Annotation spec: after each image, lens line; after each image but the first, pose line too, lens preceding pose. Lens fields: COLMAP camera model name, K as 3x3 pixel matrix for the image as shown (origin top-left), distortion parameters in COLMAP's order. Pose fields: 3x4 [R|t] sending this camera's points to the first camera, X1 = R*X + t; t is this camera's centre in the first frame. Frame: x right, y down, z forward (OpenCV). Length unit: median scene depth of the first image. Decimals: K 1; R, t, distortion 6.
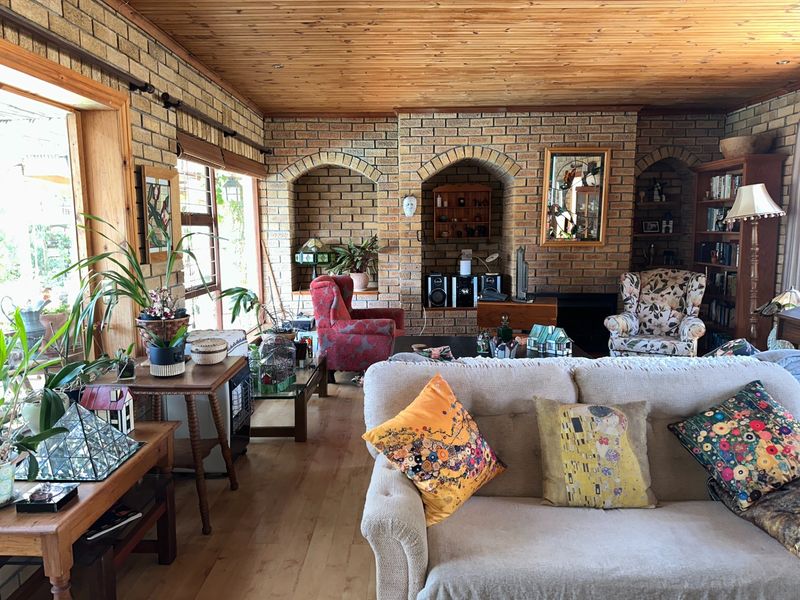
lens RADIAL K [[549.3, 0, 390.7], [0, 549.3, 298.3], [0, 0, 1]] dist [0.068096, -0.084486]
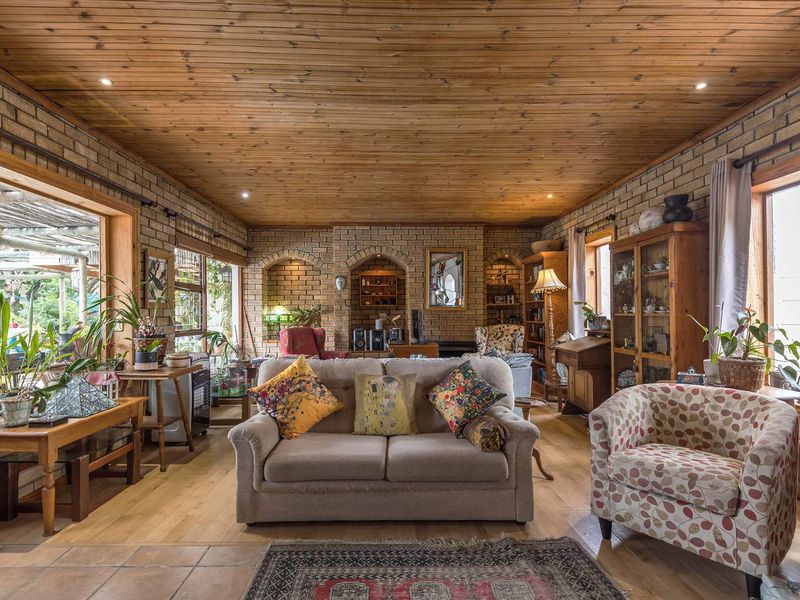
lens RADIAL K [[401.8, 0, 383.8], [0, 401.8, 310.9], [0, 0, 1]] dist [0.017022, -0.010610]
pose [[0.999674, 0.003919, 0.025249, 0.141398], [-0.000476, 0.990852, -0.134956, 0.065253], [-0.025547, 0.134900, 0.990530, -0.114839]]
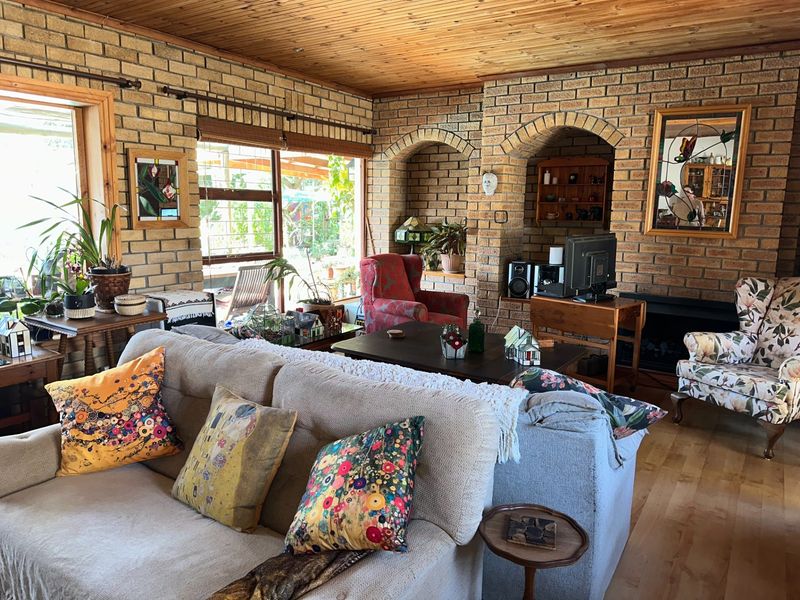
lens RADIAL K [[549.3, 0, 410.3], [0, 549.3, 296.2], [0, 0, 1]] dist [0.068096, -0.084486]
pose [[0.853631, 0.105096, -0.510166, 0.448775], [-0.089327, 0.994461, 0.055397, -0.023572], [0.513162, -0.001717, 0.858290, 0.160539]]
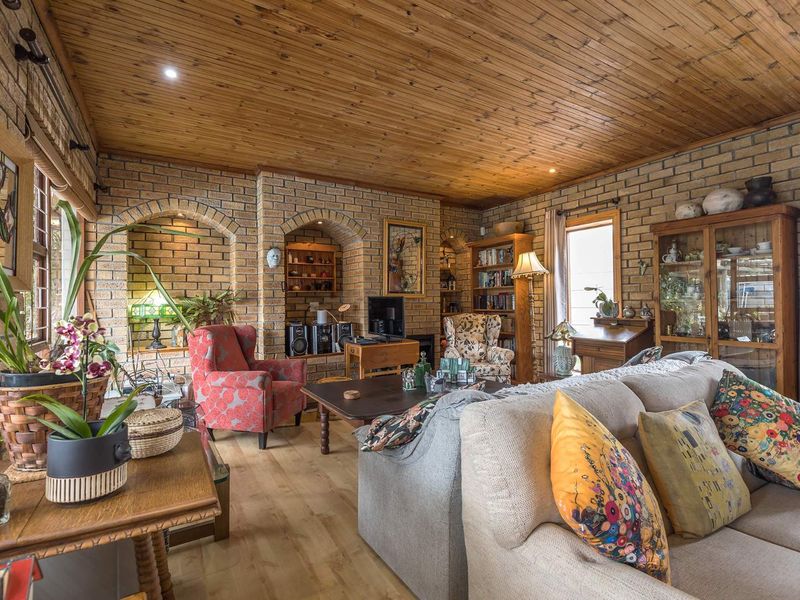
lens RADIAL K [[401.8, 0, 399.7], [0, 401.8, 298.0], [0, 0, 1]] dist [0.017022, -0.010610]
pose [[0.846025, 0.000983, 0.533143, -0.184229], [0.074179, 0.990055, -0.119537, 0.015782], [-0.527958, 0.140679, 0.837538, 0.275852]]
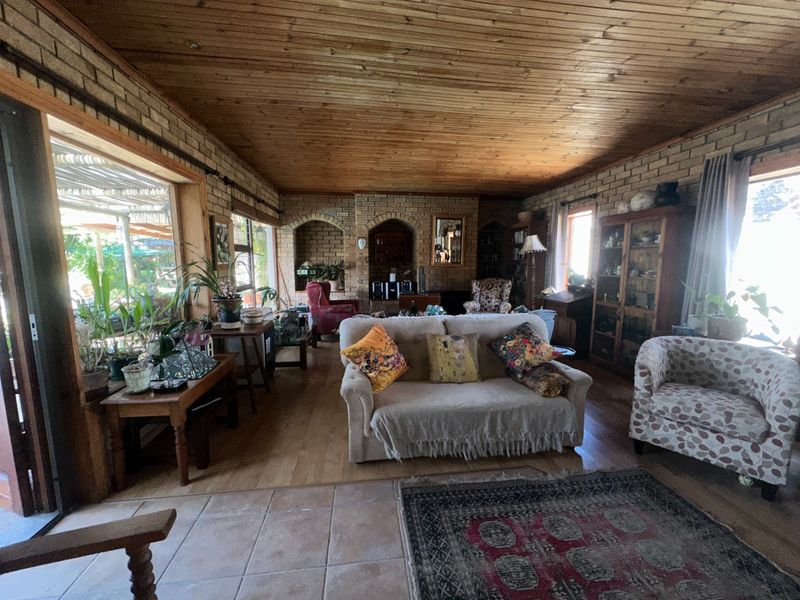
lens RADIAL K [[315.2, 0, 396.3], [0, 315.2, 300.8], [0, 0, 1]] dist [-0.008294, 0.003252]
pose [[0.989700, -0.010313, 0.142782, -0.004155], [0.010752, 0.999940, -0.002305, 0.028503], [-0.142750, 0.003816, 0.989751, -0.056703]]
